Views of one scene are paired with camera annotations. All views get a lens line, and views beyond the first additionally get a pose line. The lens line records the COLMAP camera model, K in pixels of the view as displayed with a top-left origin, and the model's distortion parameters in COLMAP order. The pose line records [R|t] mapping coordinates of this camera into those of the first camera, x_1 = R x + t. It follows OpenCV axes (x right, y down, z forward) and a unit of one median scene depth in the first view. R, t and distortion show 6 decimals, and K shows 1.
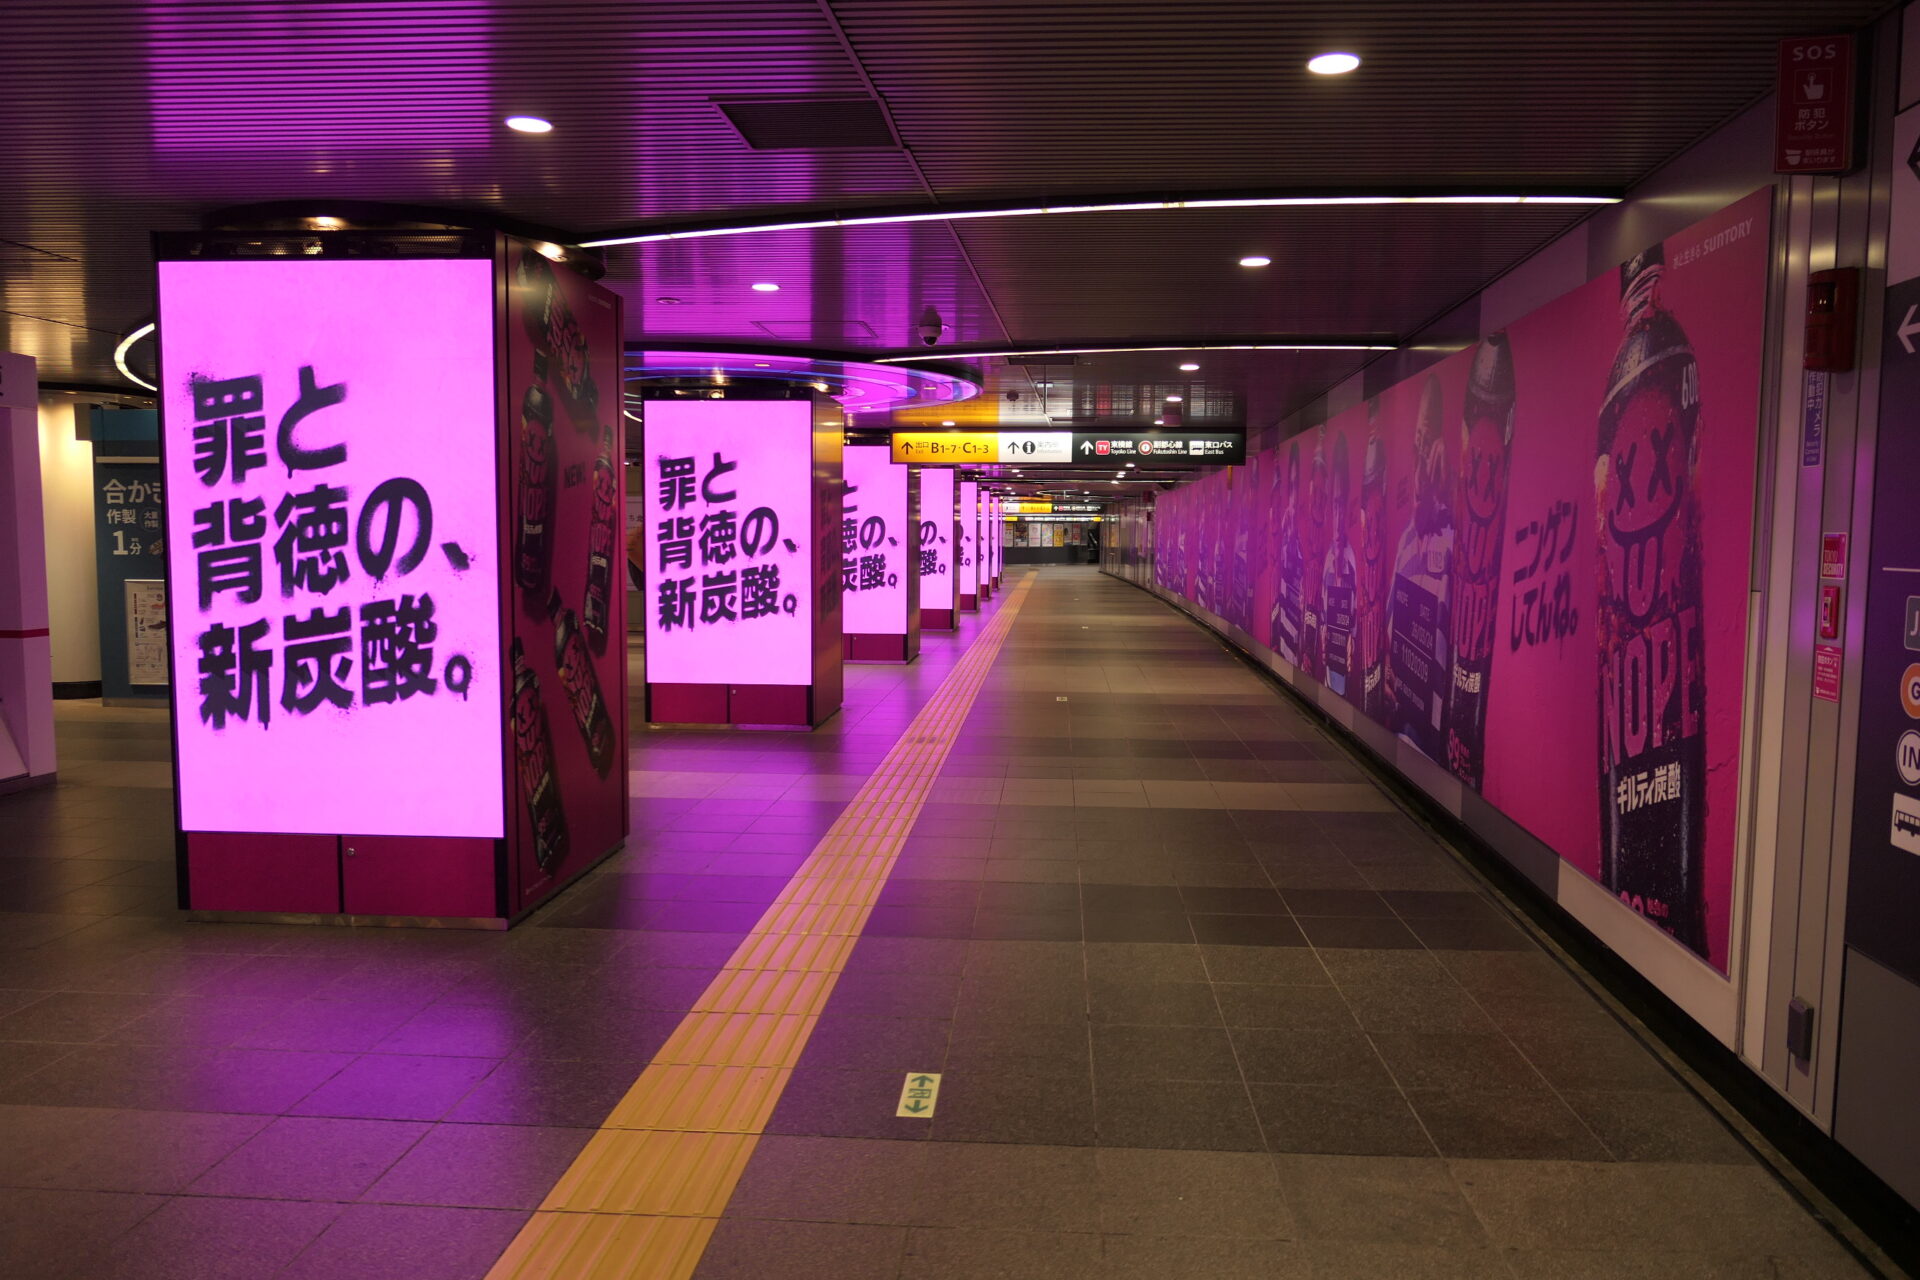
lens RADIAL K [[1326.0, 0, 970.1], [0, 1326.0, 636.5], [0, 0, 1]] dist [-0.020684, 0.001682]
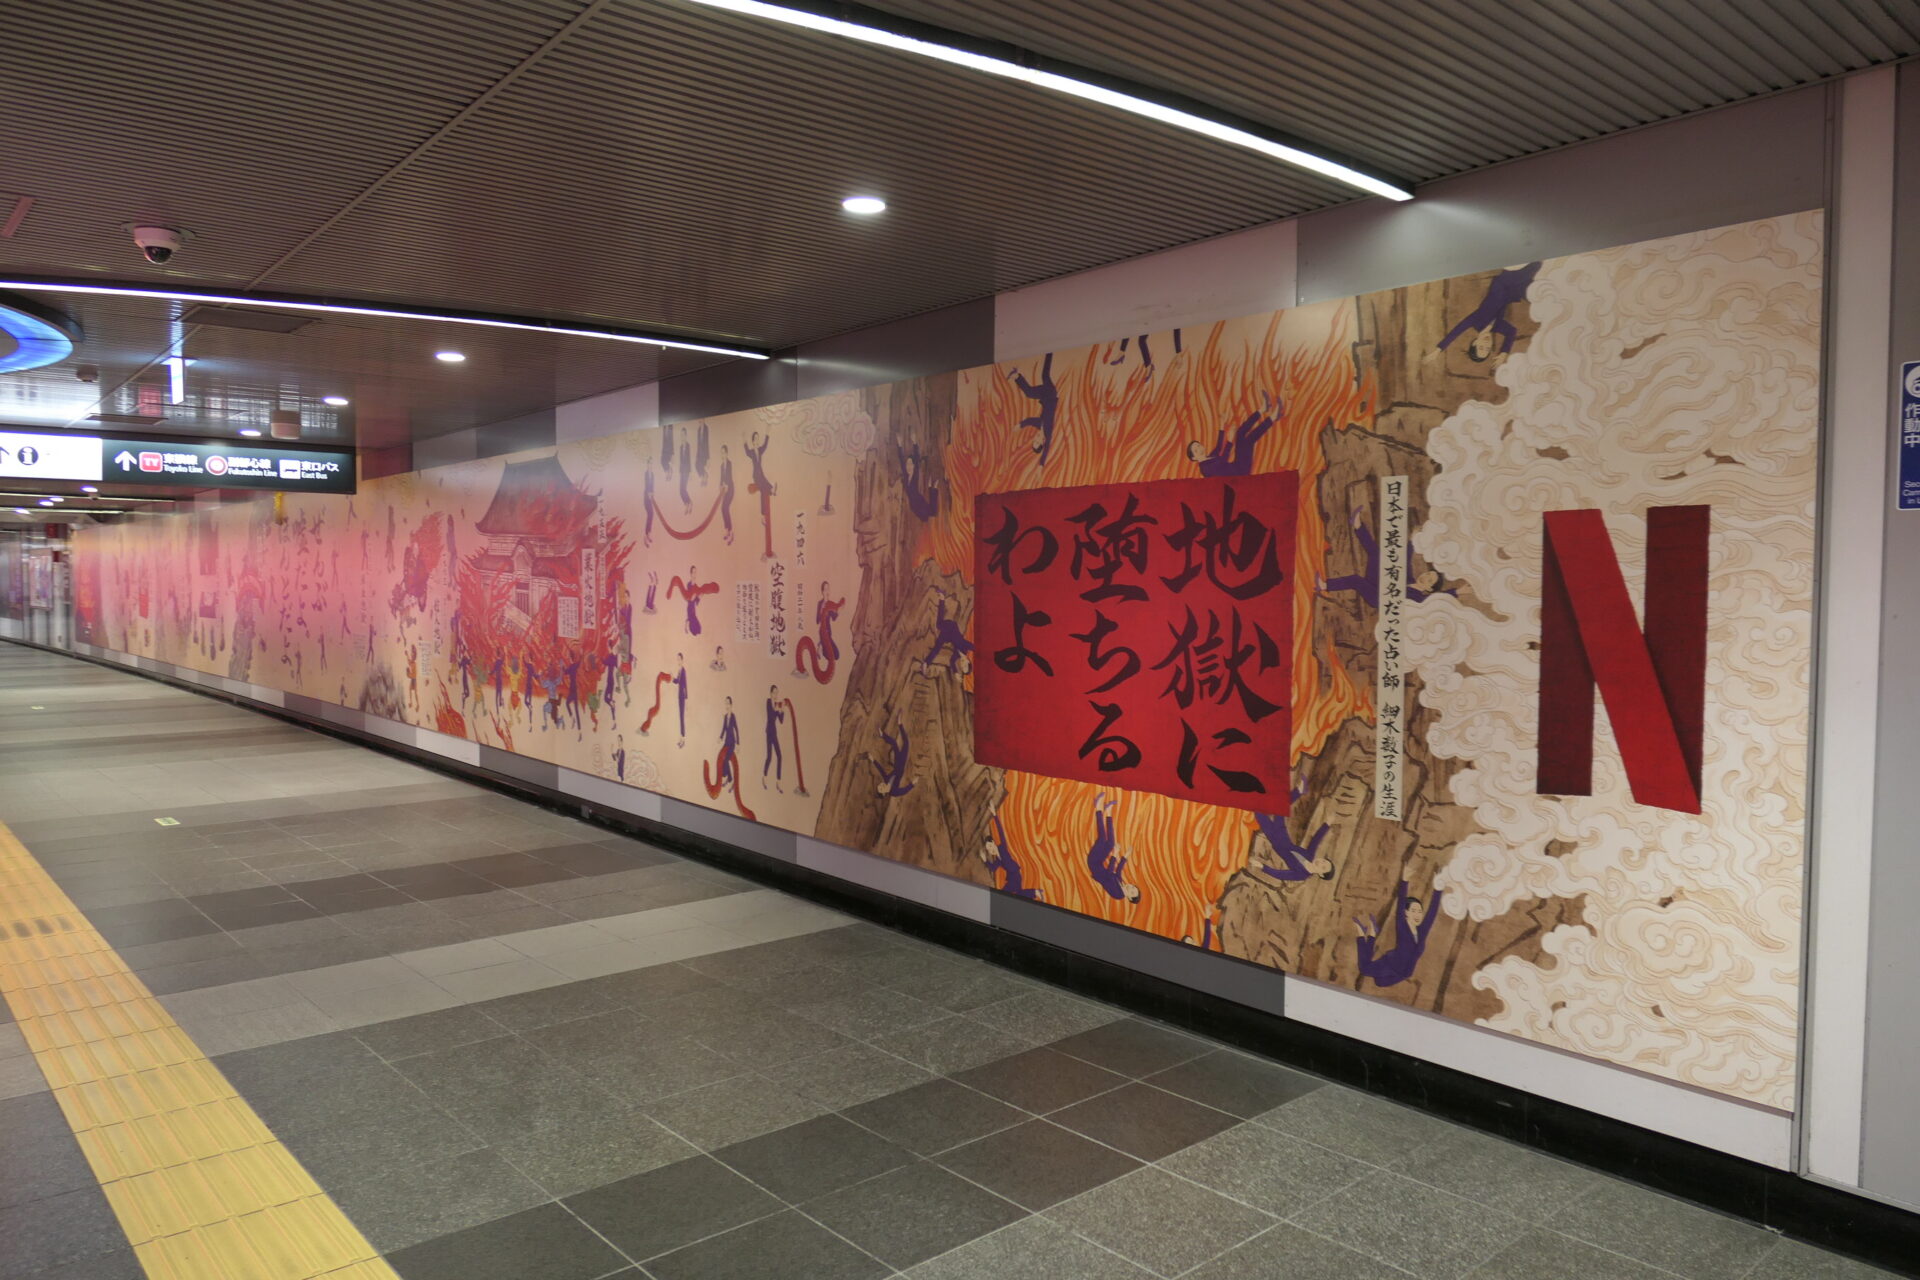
lens RADIAL K [[1326.0, 0, 961.8], [0, 1326.0, 649.7], [0, 0, 1]] dist [-0.020684, 0.001682]
pose [[0.700622, -0.041041, 0.712352, -0.248472], [0.056378, 0.998407, 0.002072, -0.040393], [-0.711302, 0.038709, 0.701820, 0.442123]]
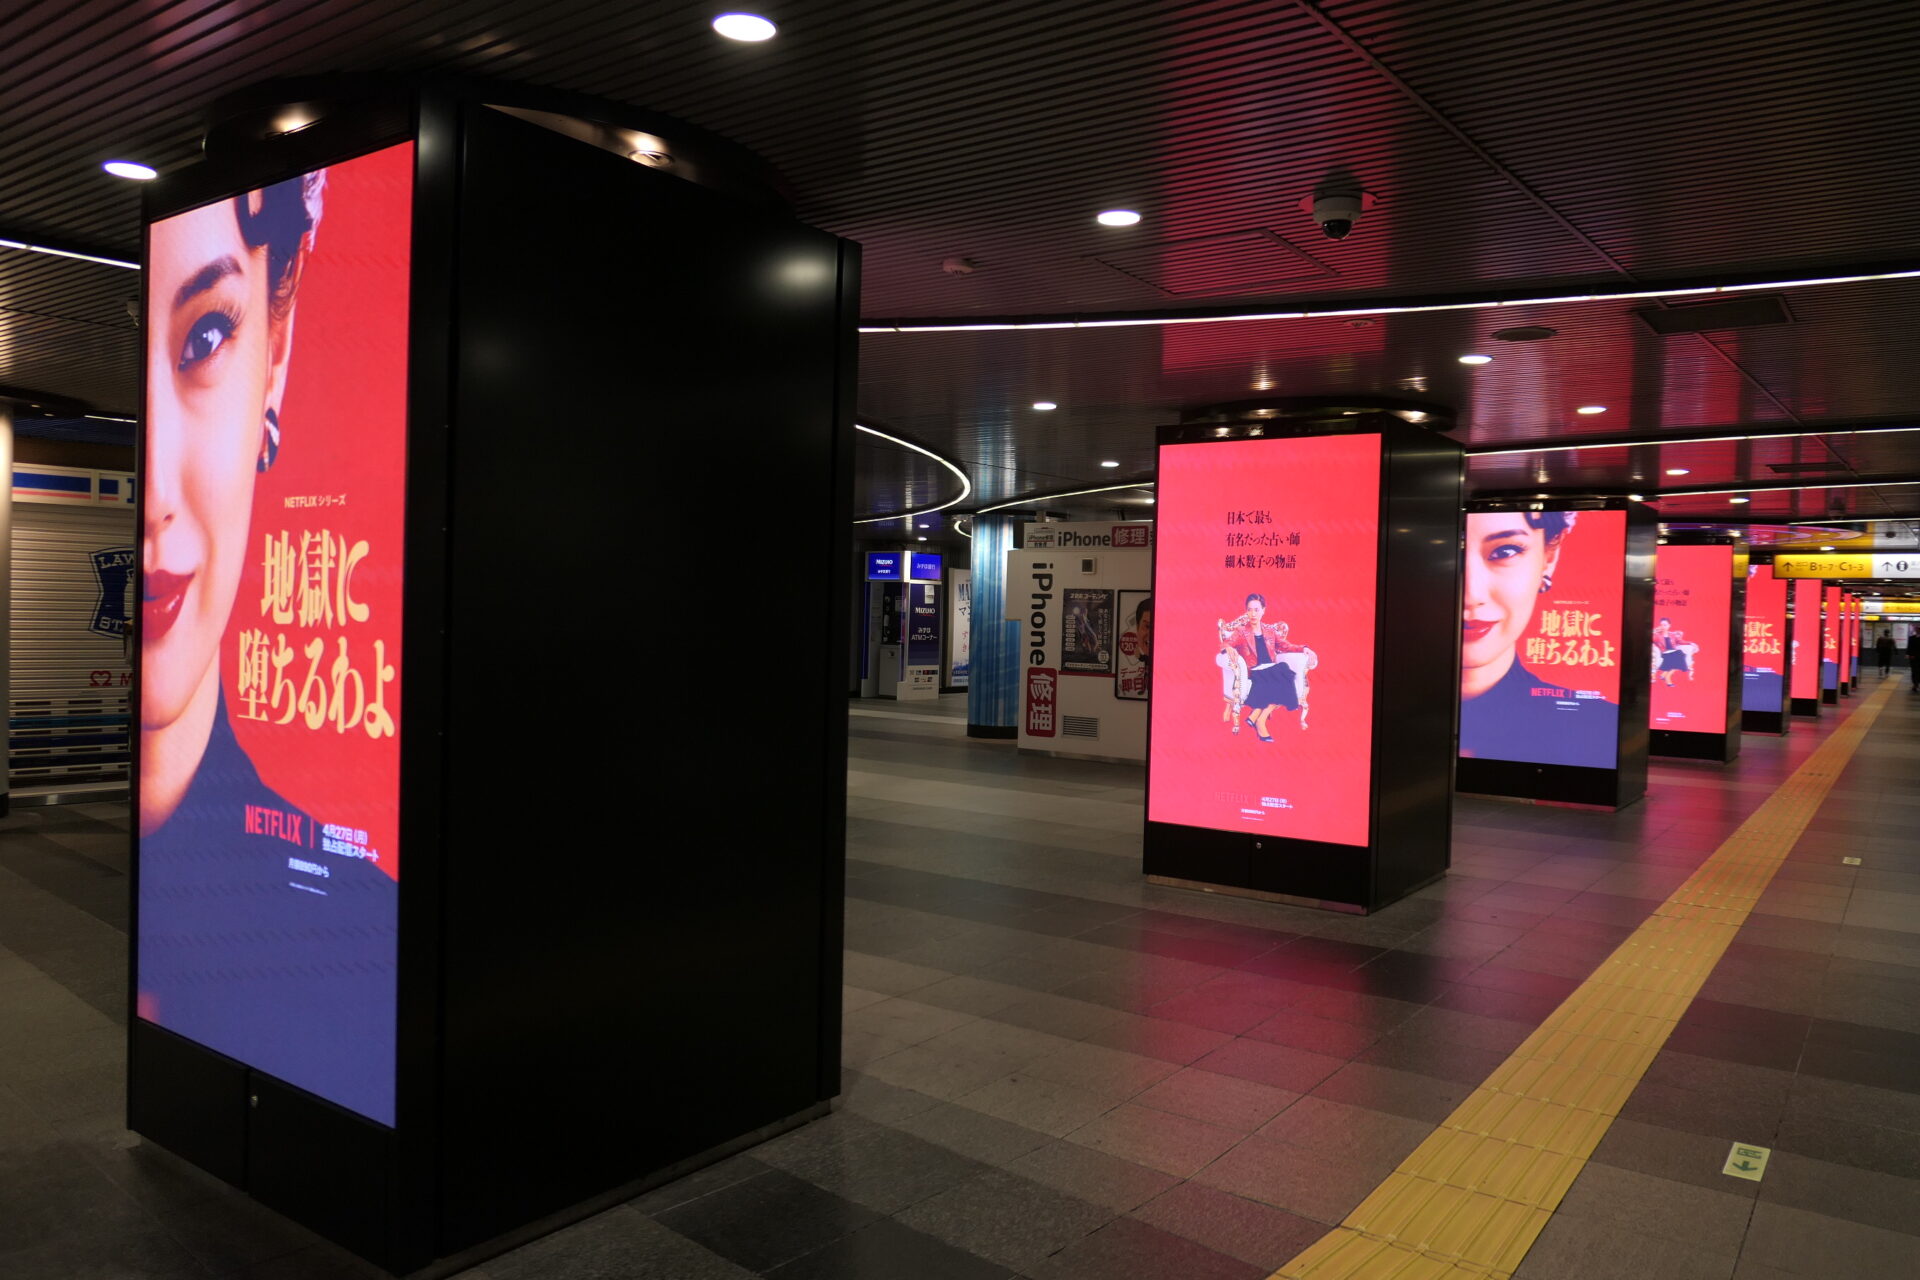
lens RADIAL K [[1326.0, 0, 944.3], [0, 1326.0, 635.6], [0, 0, 1]] dist [-0.020684, 0.001682]
pose [[0.842853, 0.029964, -0.537309, -0.118519], [-0.076326, 0.995011, -0.064239, 0.166399], [0.532704, 0.095155, 0.840935, -1.210979]]
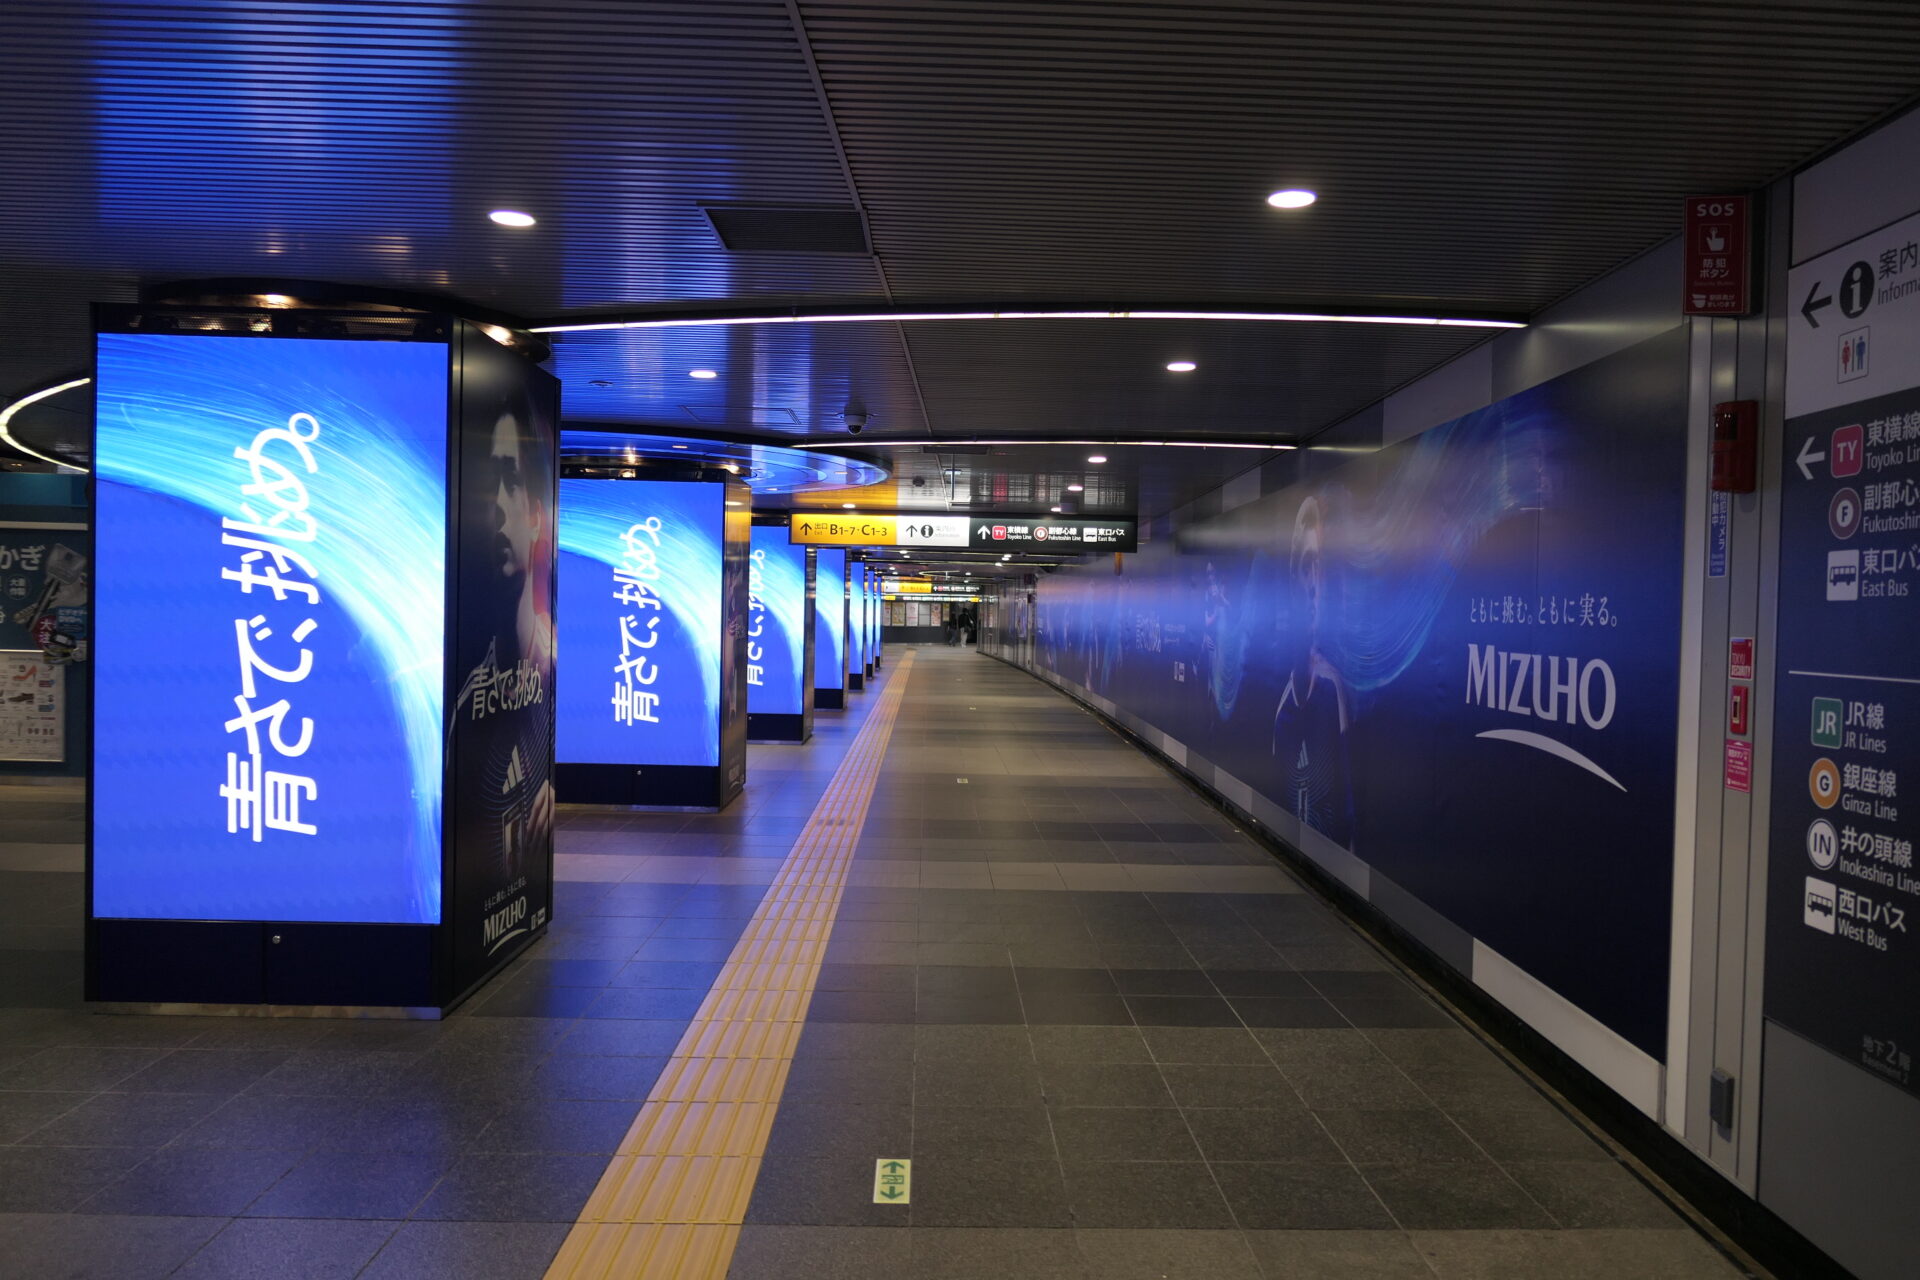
lens RADIAL K [[1326.0, 0, 963.7], [0, 1326.0, 633.0], [0, 0, 1]] dist [-0.020684, 0.001682]
pose [[0.995638, 0.014271, 0.092201, -0.047815], [-0.008571, 0.998045, -0.061915, -0.004730], [-0.092904, 0.060855, 0.993814, -0.017938]]
